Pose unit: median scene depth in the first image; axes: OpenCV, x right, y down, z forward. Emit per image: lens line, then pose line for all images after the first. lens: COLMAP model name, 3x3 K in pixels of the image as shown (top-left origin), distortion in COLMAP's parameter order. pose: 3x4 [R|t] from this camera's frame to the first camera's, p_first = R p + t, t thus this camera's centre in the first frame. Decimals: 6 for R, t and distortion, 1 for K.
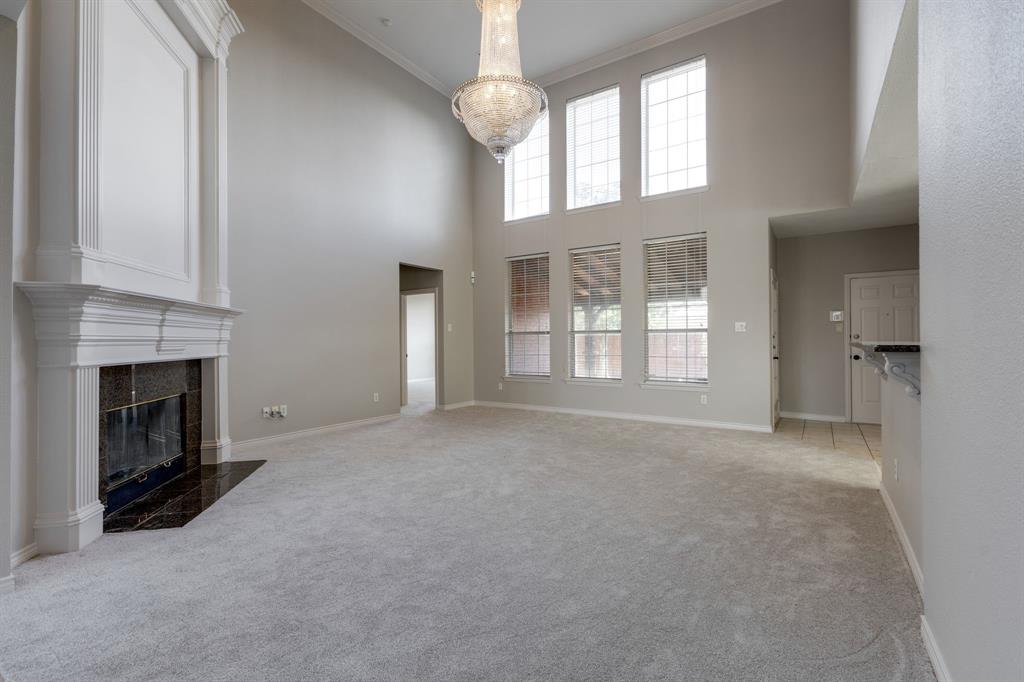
lens RADIAL K [[453.1, 0, 513.9], [0, 453.1, 339.3], [0, 0, 1]] dist [0.008021, 0.000193]
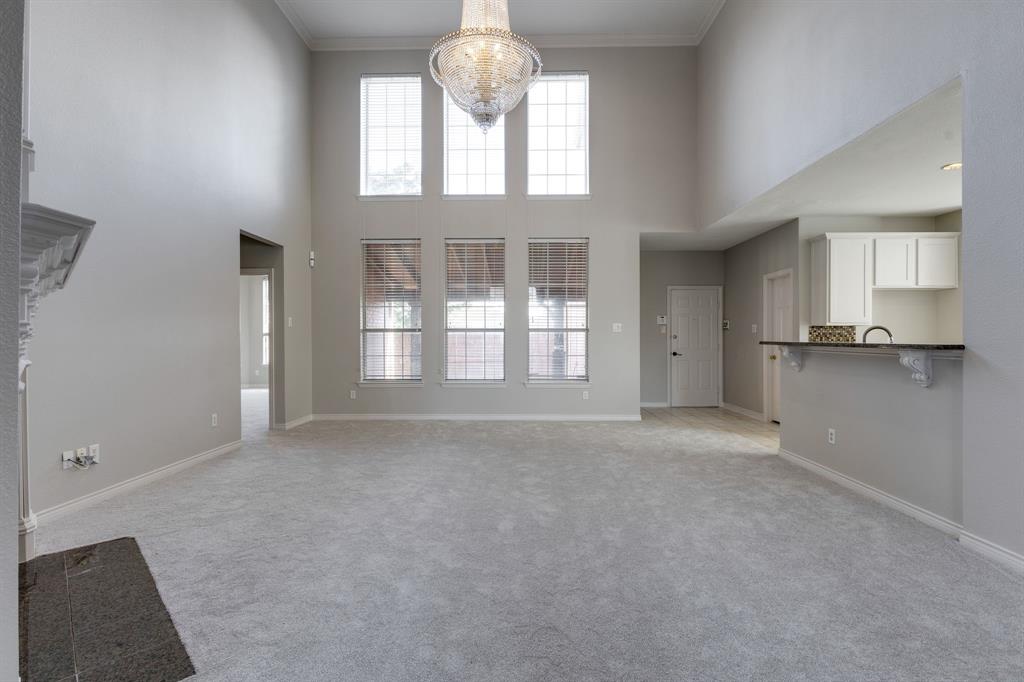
lens RADIAL K [[479.1, 0, 509.8], [0, 479.1, 343.4], [0, 0, 1]] dist [0.001390, 0.000138]
pose [[0.845432, 0.000014, 0.534082, -0.310271], [-0.005245, 0.999952, 0.008276, 0.002371], [-0.534057, -0.009798, 0.845392, 0.135724]]
